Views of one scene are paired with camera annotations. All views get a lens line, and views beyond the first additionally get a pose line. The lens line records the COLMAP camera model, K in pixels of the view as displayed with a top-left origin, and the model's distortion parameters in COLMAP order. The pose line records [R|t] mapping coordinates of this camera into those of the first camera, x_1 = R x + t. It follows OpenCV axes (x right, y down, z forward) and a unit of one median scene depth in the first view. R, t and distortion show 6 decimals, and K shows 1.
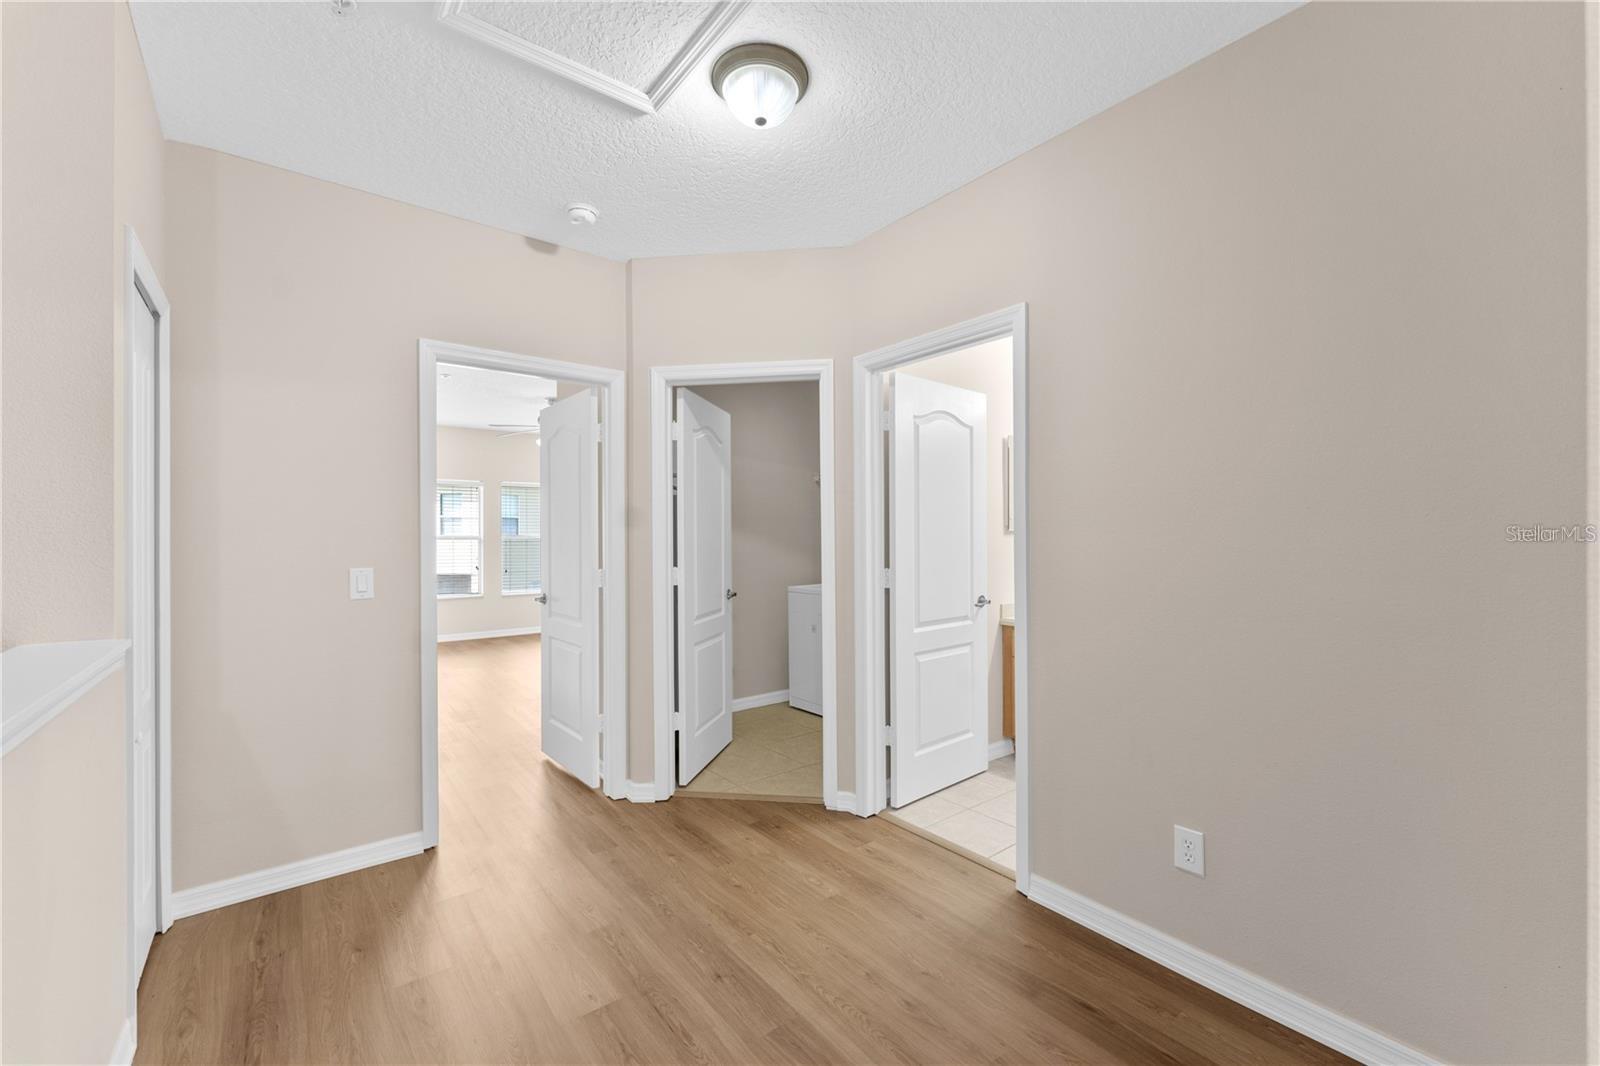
lens RADIAL K [[661.5, 0, 816.5], [0, 661.5, 537.4], [0, 0, 1]] dist [-0.000779, 0.000396]
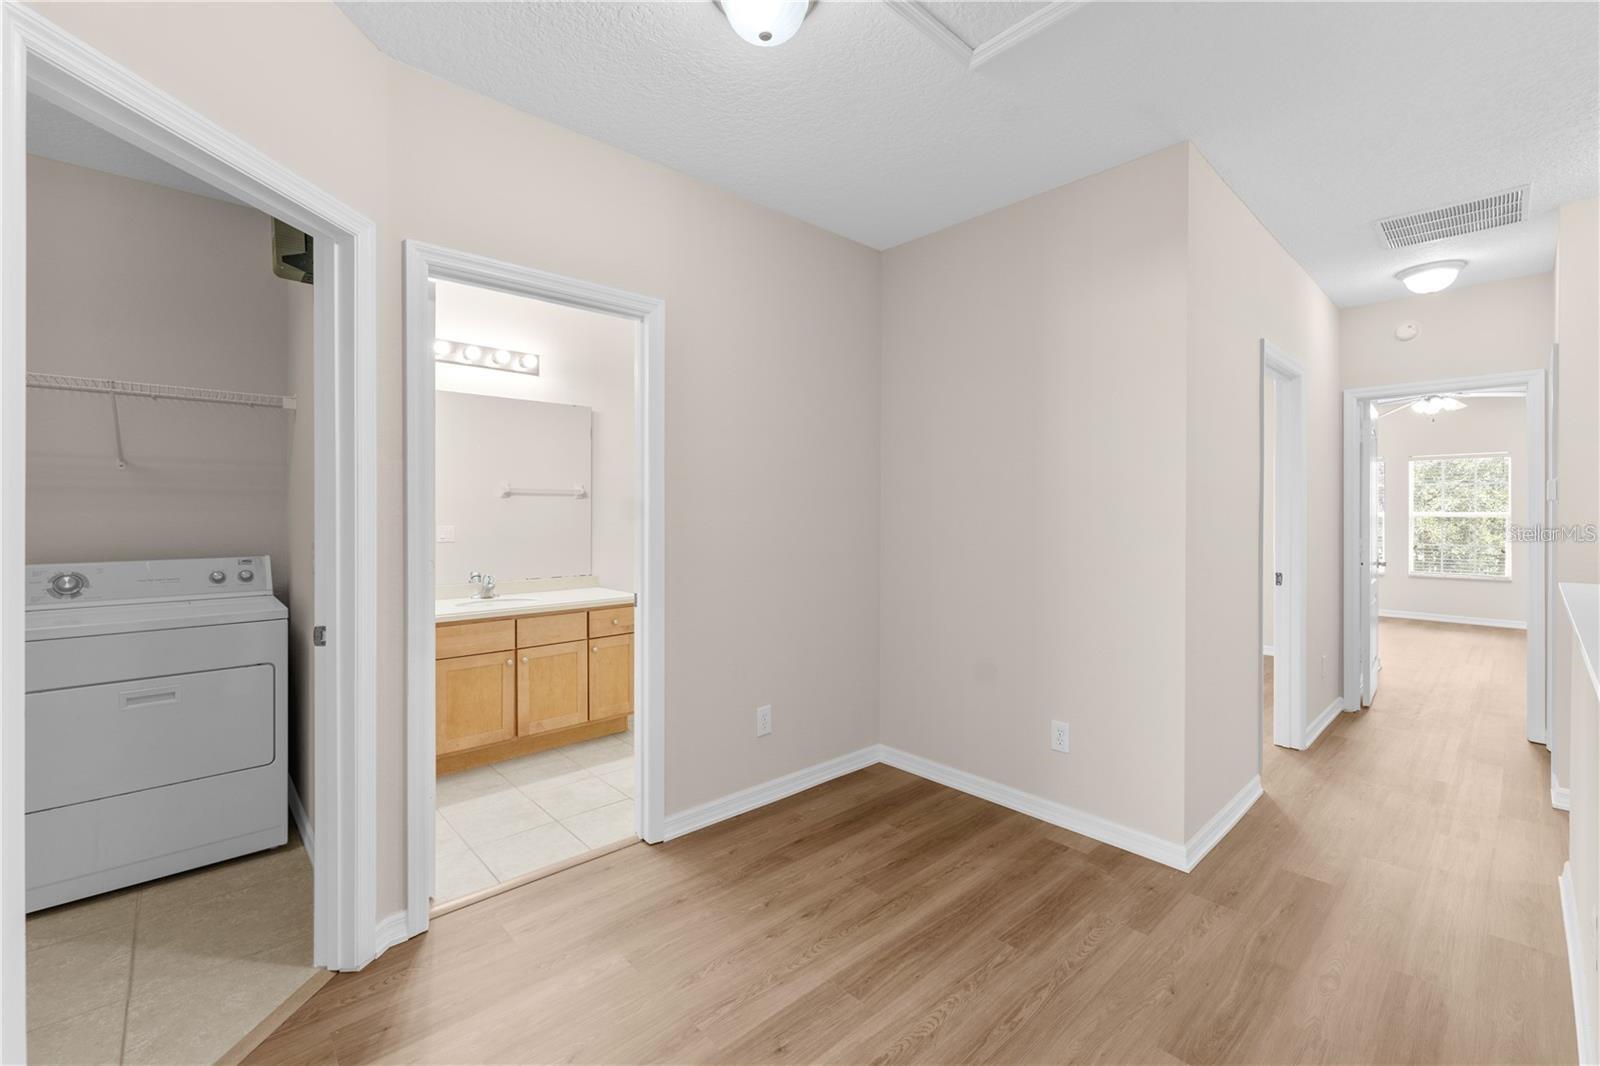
lens RADIAL K [[661.5, 0, 797.2], [0, 661.5, 521.1], [0, 0, 1]] dist [-0.000779, 0.000396]
pose [[-0.067218, -0.004782, 0.997727, -0.889952], [-0.002266, 0.999987, 0.004641, 0.004773], [-0.997736, -0.001949, -0.067228, 0.955881]]
